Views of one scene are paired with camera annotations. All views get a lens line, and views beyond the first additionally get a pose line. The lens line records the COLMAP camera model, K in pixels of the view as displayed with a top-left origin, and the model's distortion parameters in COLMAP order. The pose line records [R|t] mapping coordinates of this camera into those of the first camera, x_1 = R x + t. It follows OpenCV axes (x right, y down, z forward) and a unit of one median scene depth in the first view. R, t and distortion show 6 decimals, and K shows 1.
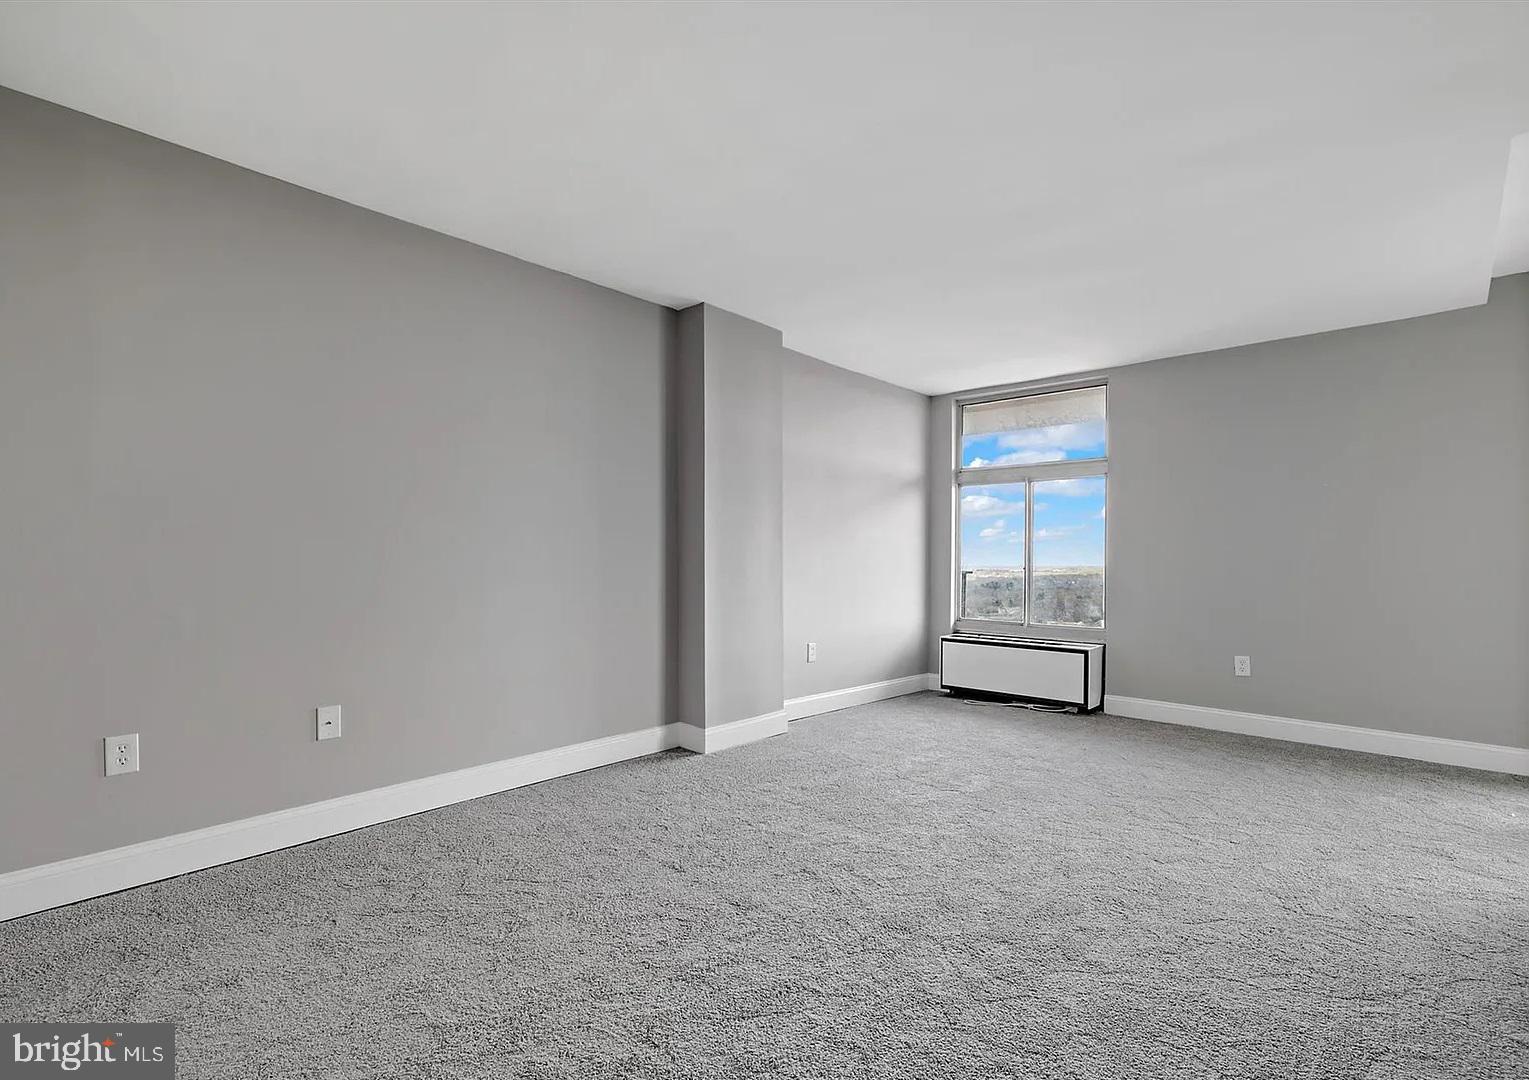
lens RADIAL K [[722.5, 0, 764.4], [0, 722.5, 569.0], [0, 0, 1]] dist [-0.000446, 0.000408]
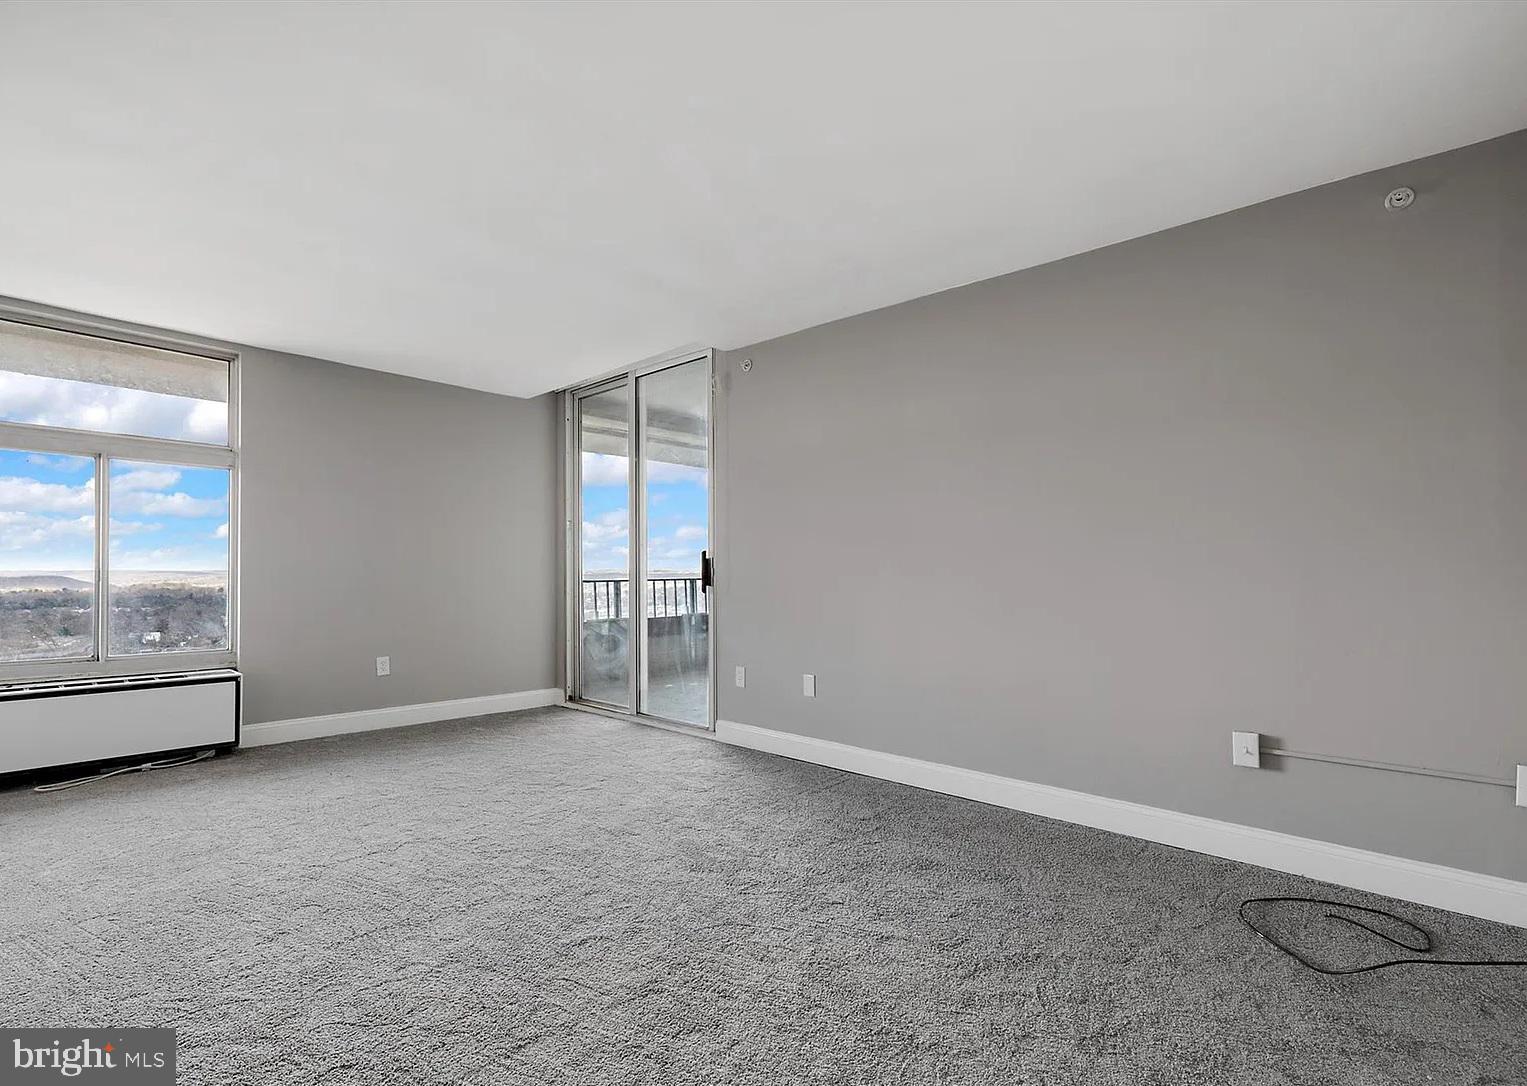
lens RADIAL K [[721.5, 0, 763.4], [0, 721.5, 572.0], [0, 0, 1]] dist [-0.000446, 0.000408]
pose [[0.010269, -0.005140, 0.999934, -0.372245], [0.011725, 0.999919, 0.005020, -0.004920], [-0.999879, 0.011673, 0.010328, 0.377041]]
